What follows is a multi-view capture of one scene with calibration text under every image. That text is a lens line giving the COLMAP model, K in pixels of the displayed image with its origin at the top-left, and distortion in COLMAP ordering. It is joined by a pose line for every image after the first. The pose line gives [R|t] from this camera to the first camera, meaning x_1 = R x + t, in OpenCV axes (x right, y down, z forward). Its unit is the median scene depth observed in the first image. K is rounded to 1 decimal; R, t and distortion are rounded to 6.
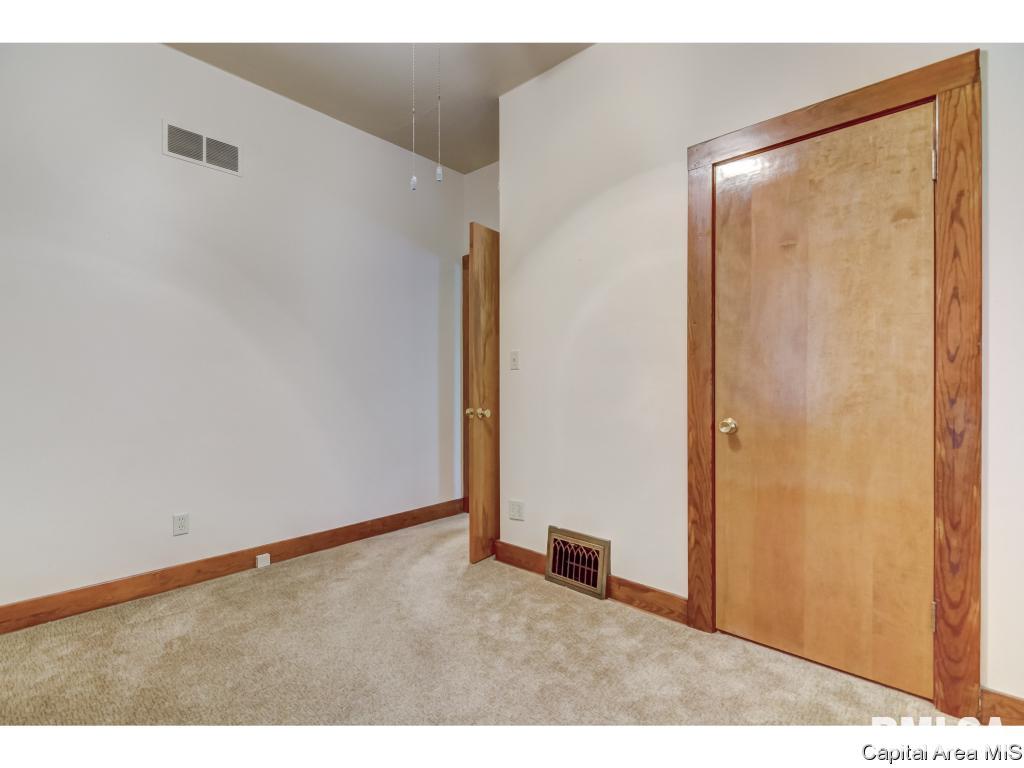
lens RADIAL K [[487.0, 0, 508.9], [0, 487.0, 390.5], [0, 0, 1]] dist [-0.000609, -0.002828]
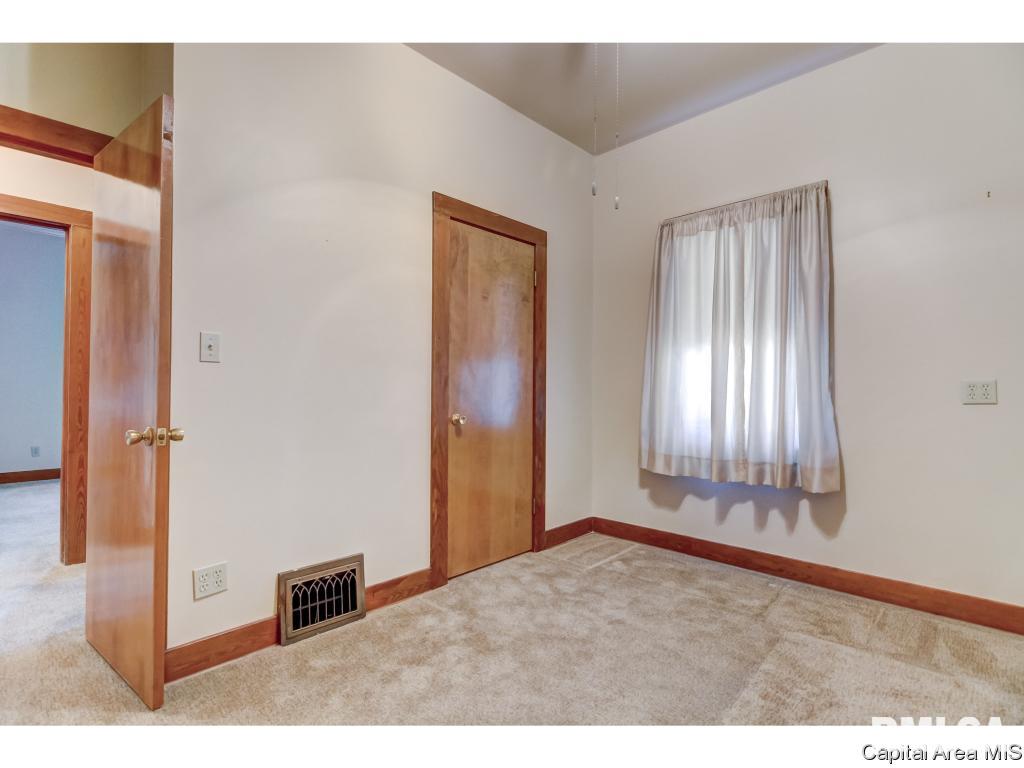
lens RADIAL K [[487.0, 0, 513.8], [0, 487.0, 384.2], [0, 0, 1]] dist [-0.000609, -0.002828]
pose [[0.011414, 0.008573, 0.999898, -0.739653], [0.000533, 0.999963, -0.008580, -0.009633], [-0.999935, 0.000630, 0.011409, 0.700310]]
